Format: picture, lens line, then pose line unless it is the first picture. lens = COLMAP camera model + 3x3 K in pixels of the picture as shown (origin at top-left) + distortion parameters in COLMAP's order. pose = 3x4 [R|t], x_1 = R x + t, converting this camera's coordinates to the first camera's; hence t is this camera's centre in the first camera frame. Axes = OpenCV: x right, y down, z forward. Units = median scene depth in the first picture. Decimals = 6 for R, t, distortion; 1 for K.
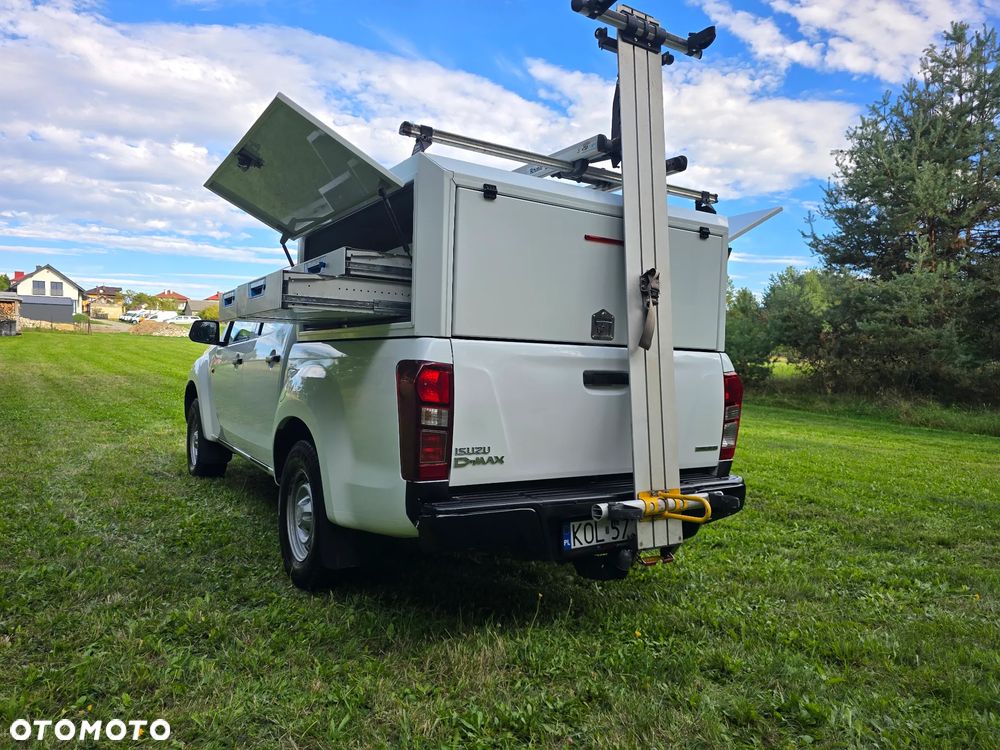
lens RADIAL K [[676.3, 0, 502.5], [0, 676.3, 379.0], [0, 0, 1]] dist [0.044398, -0.034199]
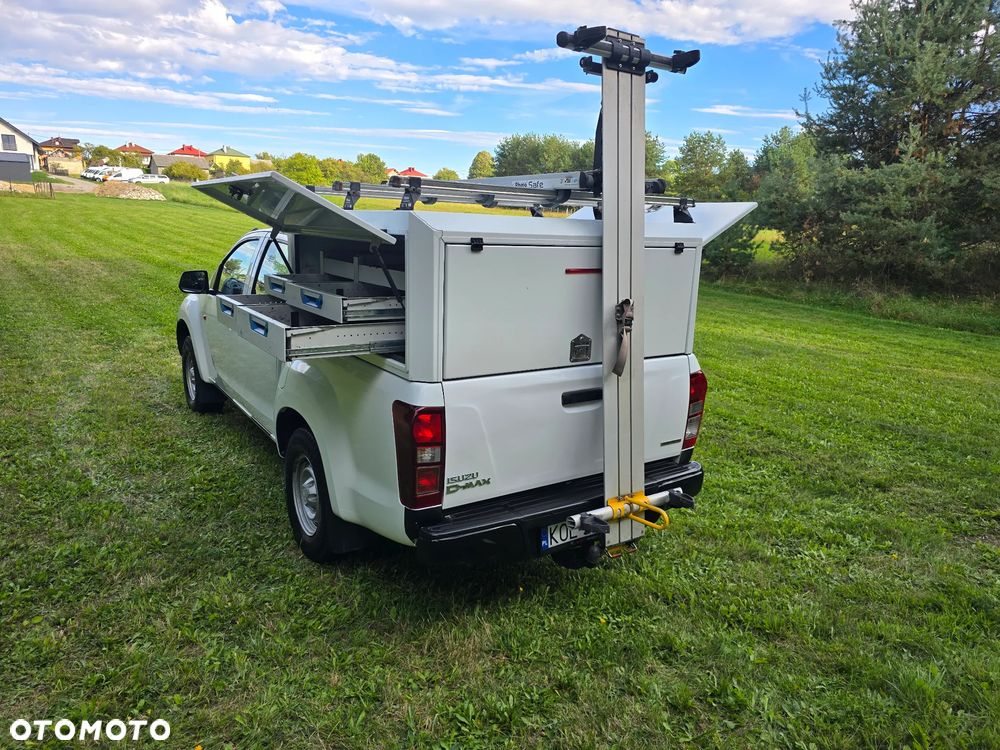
lens RADIAL K [[676.3, 0, 509.7], [0, 676.3, 373.5], [0, 0, 1]] dist [0.044398, -0.034199]
pose [[0.999430, -0.001277, 0.033727, -0.002927], [-0.005270, 0.981126, 0.193299, -0.243514], [-0.033337, -0.193367, 0.980560, -0.069233]]
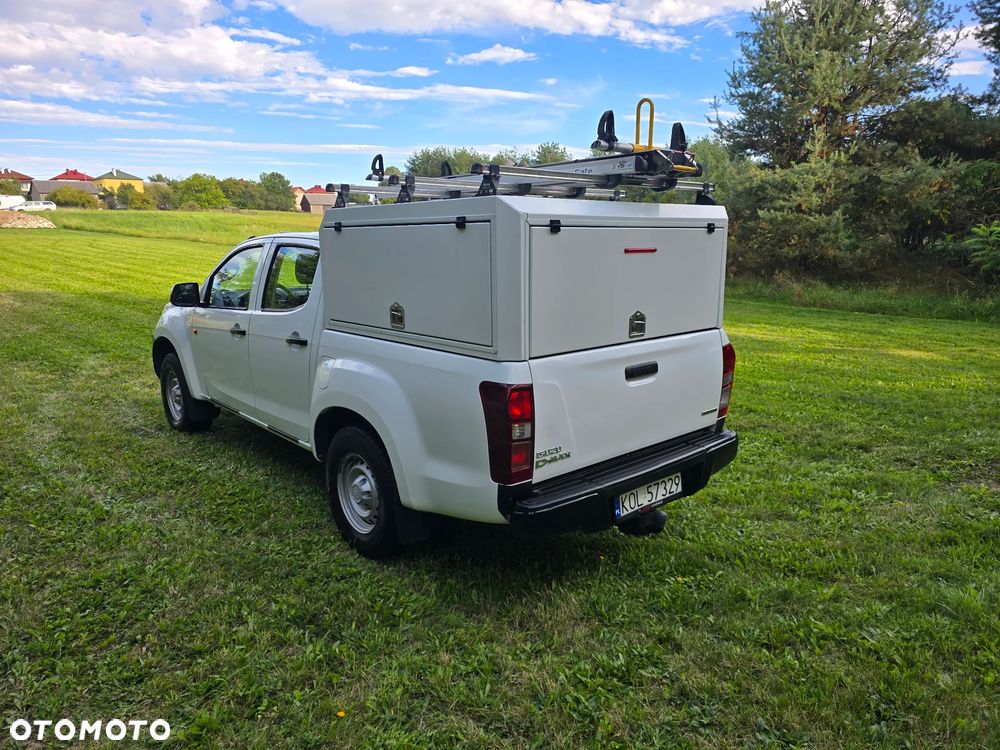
lens RADIAL K [[676.3, 0, 514.7], [0, 676.3, 373.2], [0, 0, 1]] dist [0.044398, -0.034199]
pose [[0.985360, -0.067354, 0.156614, -0.237423], [0.039132, 0.983476, 0.176757, -0.204908], [-0.165932, -0.168041, 0.971714, -0.094837]]
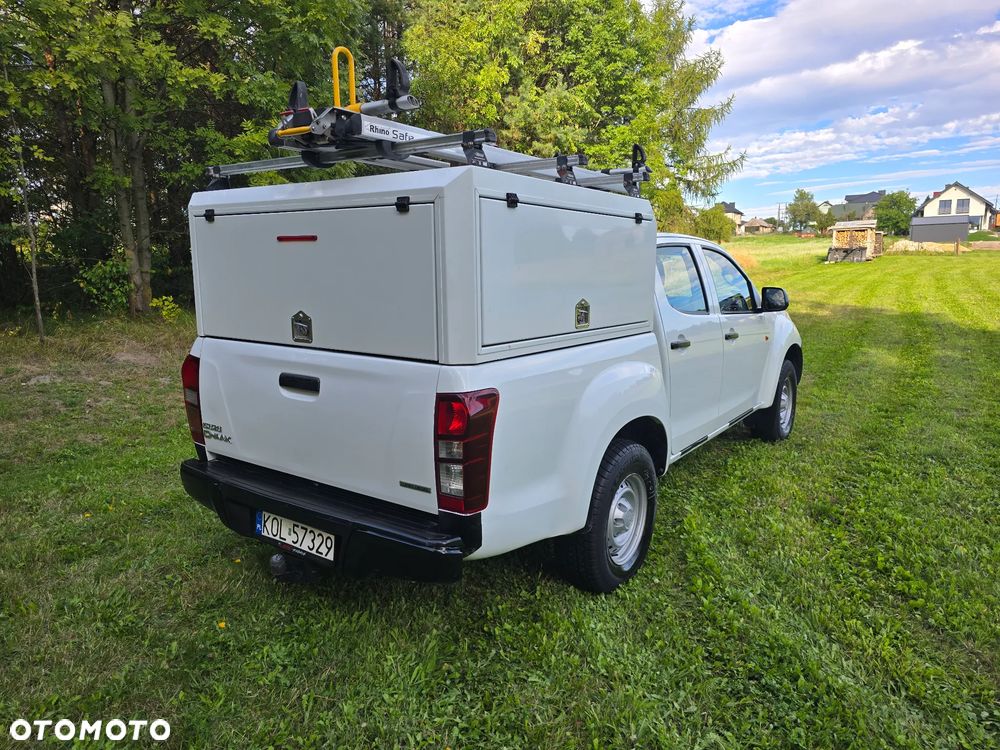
lens RADIAL K [[676.3, 0, 514.2], [0, 676.3, 368.0], [0, 0, 1]] dist [0.044398, -0.034199]
pose [[0.380863, 0.108902, -0.918196, 1.131030], [-0.012550, 0.993557, 0.112635, -0.131419], [0.924546, -0.031375, 0.379776, 0.890259]]
